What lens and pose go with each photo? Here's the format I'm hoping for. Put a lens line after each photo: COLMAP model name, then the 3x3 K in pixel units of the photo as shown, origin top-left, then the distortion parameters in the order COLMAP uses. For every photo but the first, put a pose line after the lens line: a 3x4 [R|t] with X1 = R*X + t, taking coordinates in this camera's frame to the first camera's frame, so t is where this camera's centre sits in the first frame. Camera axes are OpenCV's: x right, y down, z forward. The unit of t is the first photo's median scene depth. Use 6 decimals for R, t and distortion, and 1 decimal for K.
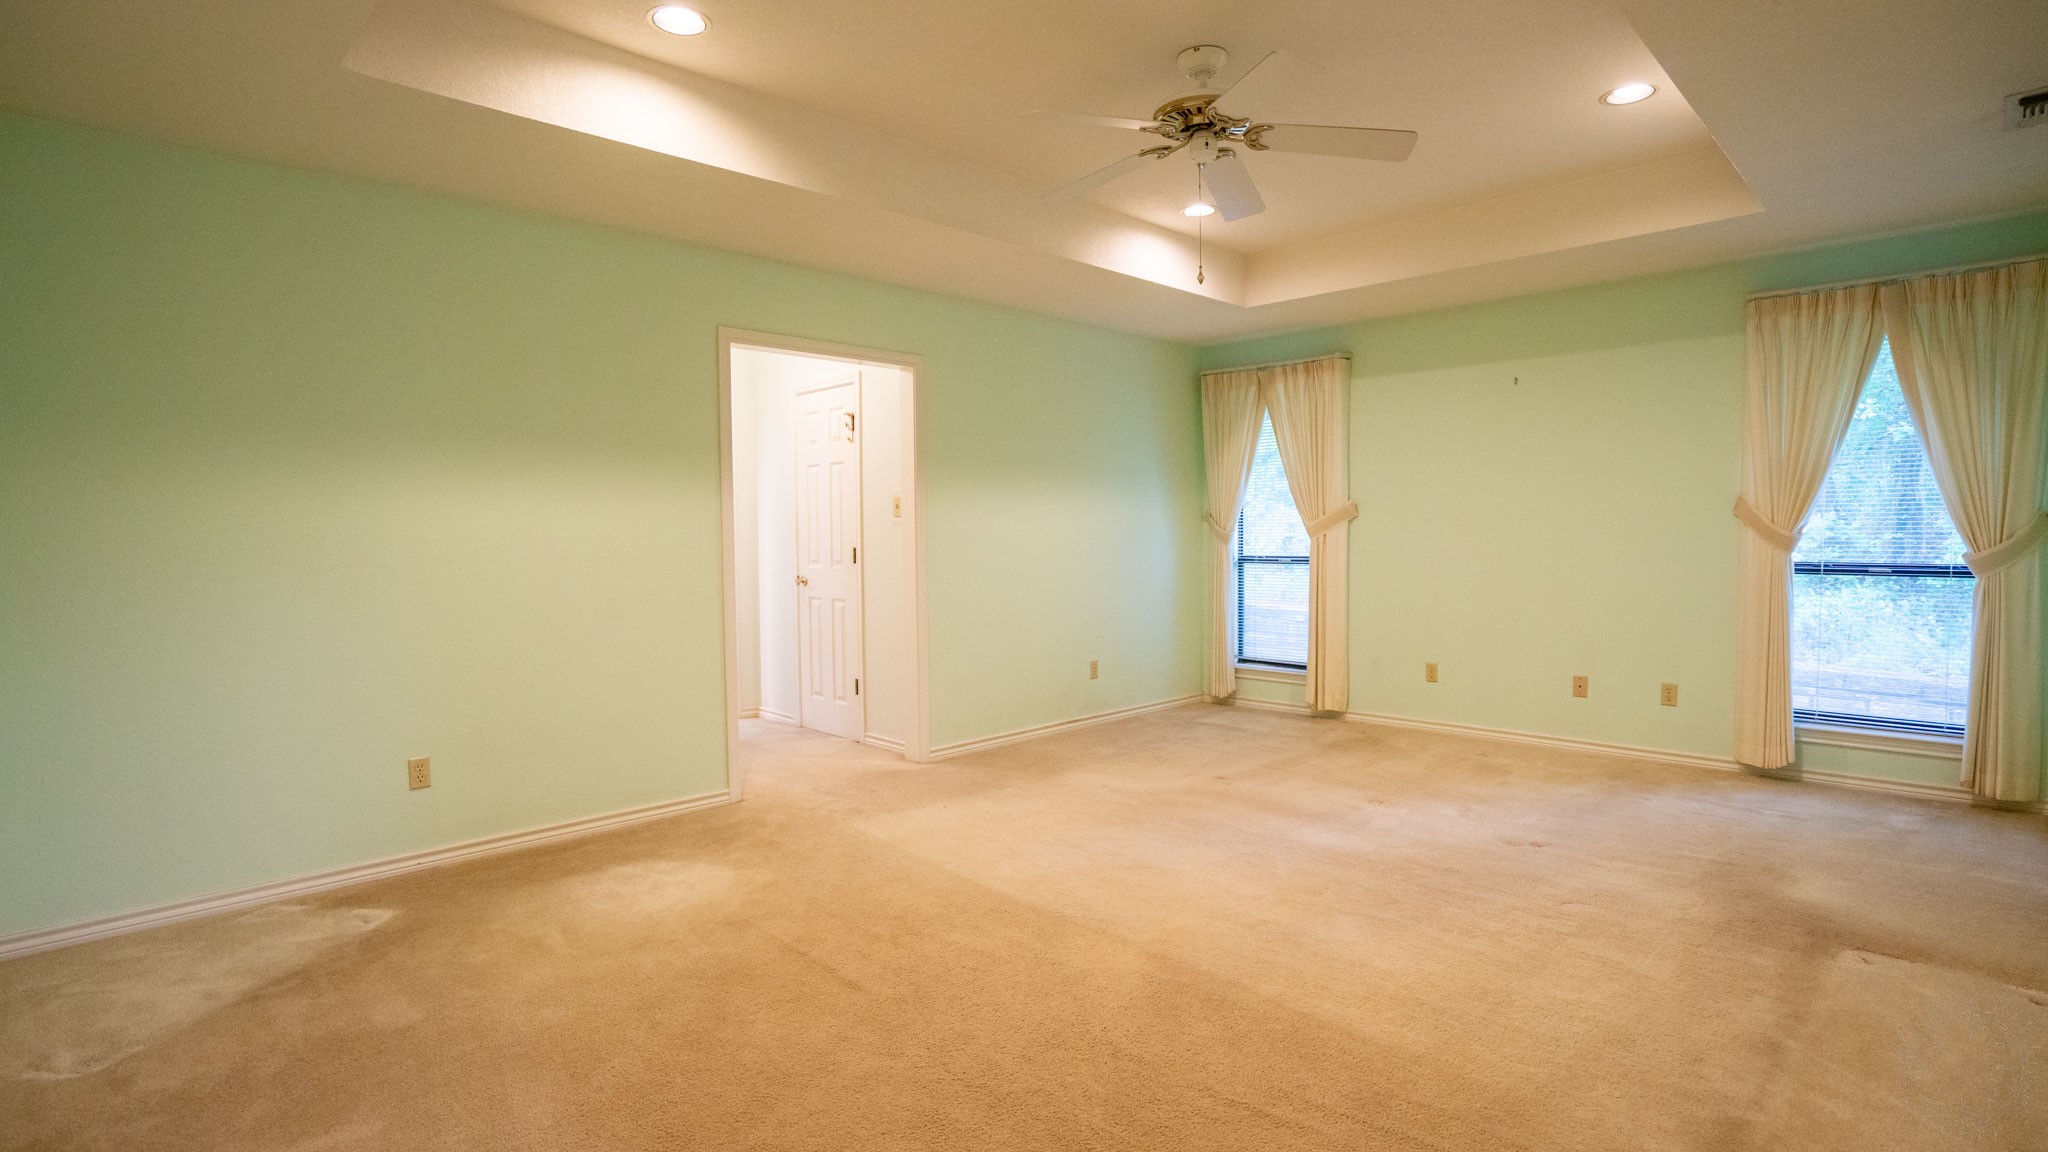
lens RADIAL K [[976.4, 0, 1012.3], [0, 976.4, 574.6], [0, 0, 1]] dist [-0.001728, 0.000135]
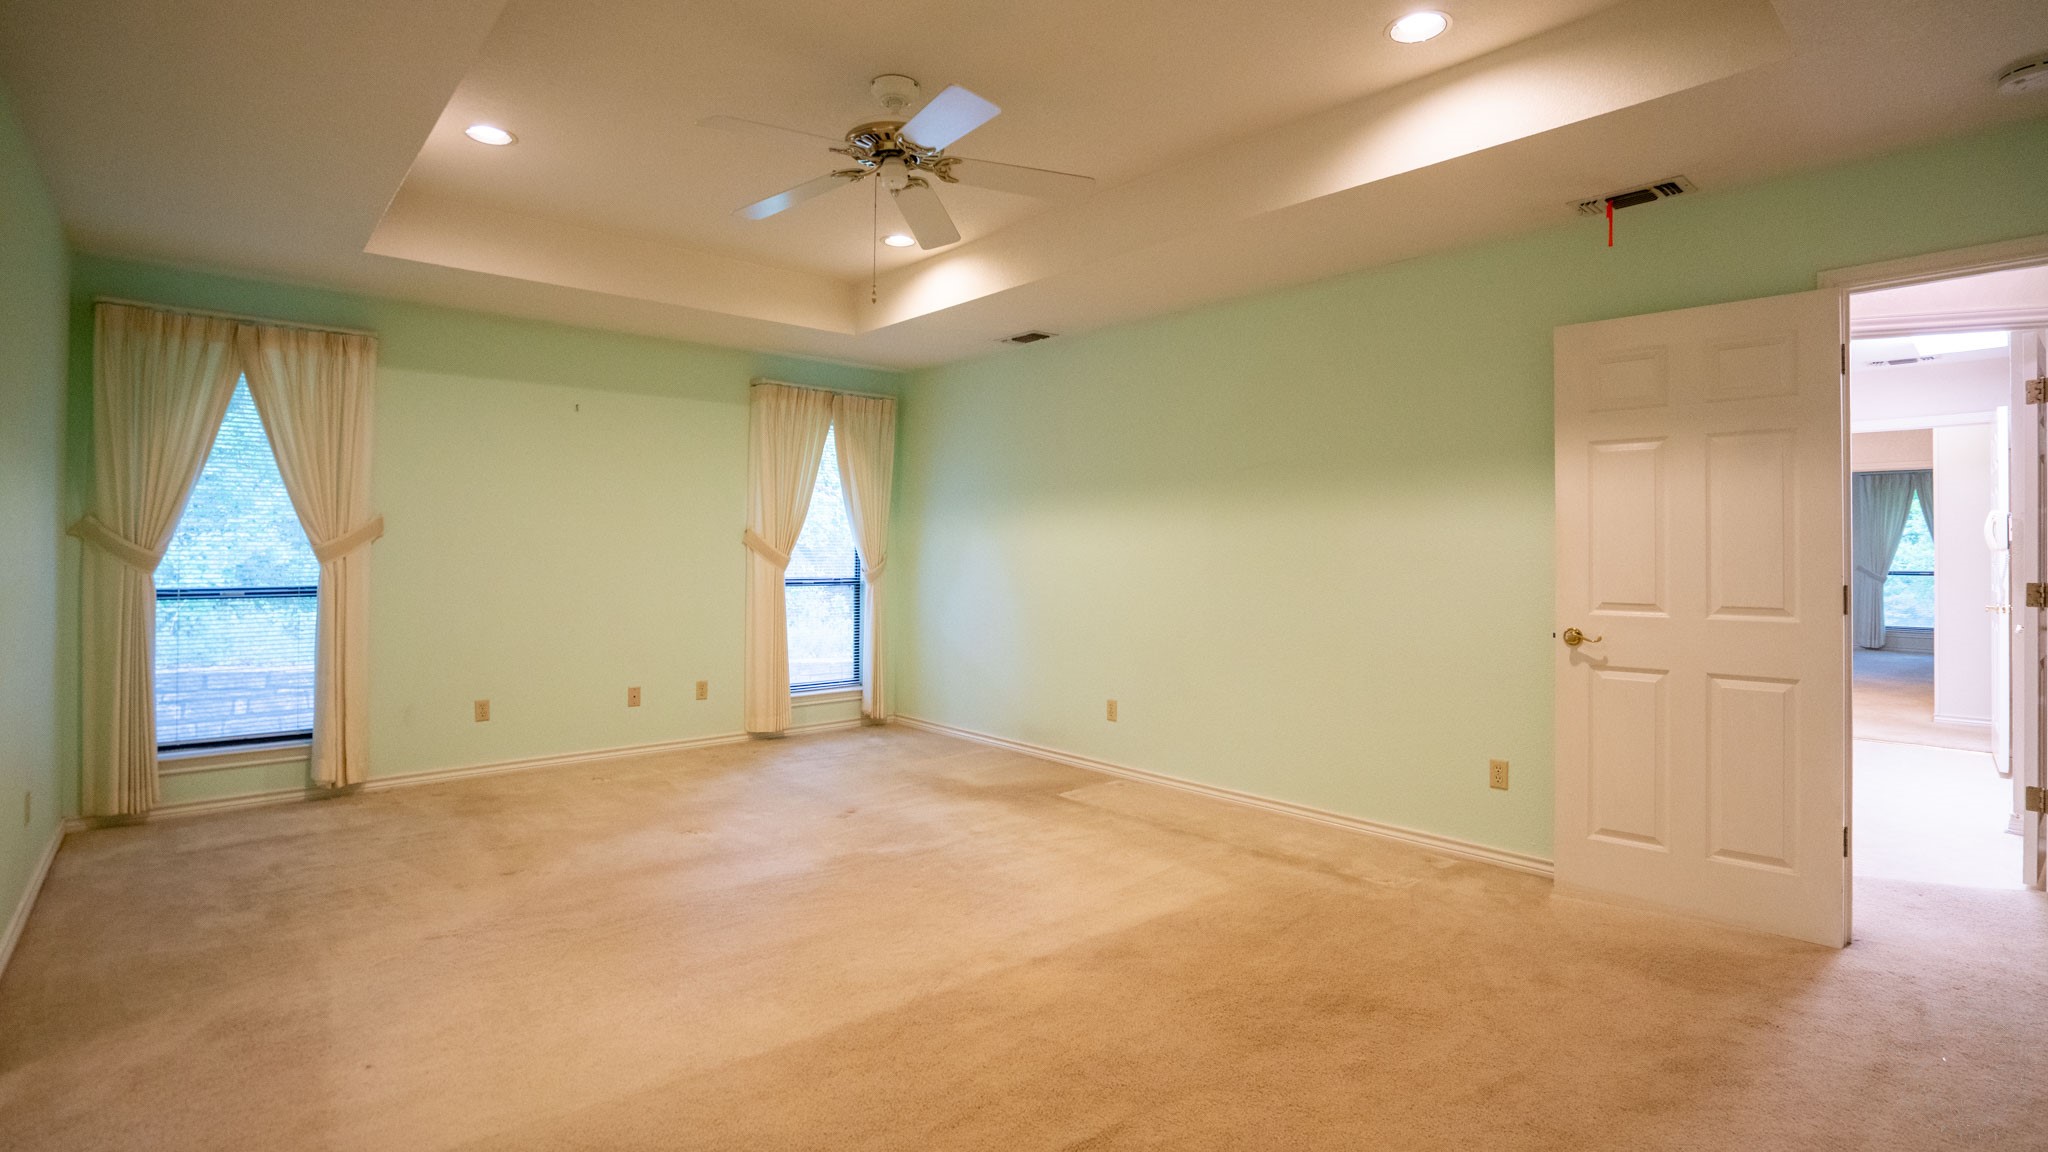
lens RADIAL K [[976.4, 0, 1012.3], [0, 976.4, 574.6], [0, 0, 1]] dist [-0.001728, 0.000135]
pose [[0.104823, -0.015180, 0.994375, -0.393206], [0.041281, 0.999088, 0.010900, -0.014098], [-0.993634, 0.039907, 0.105354, 0.387128]]
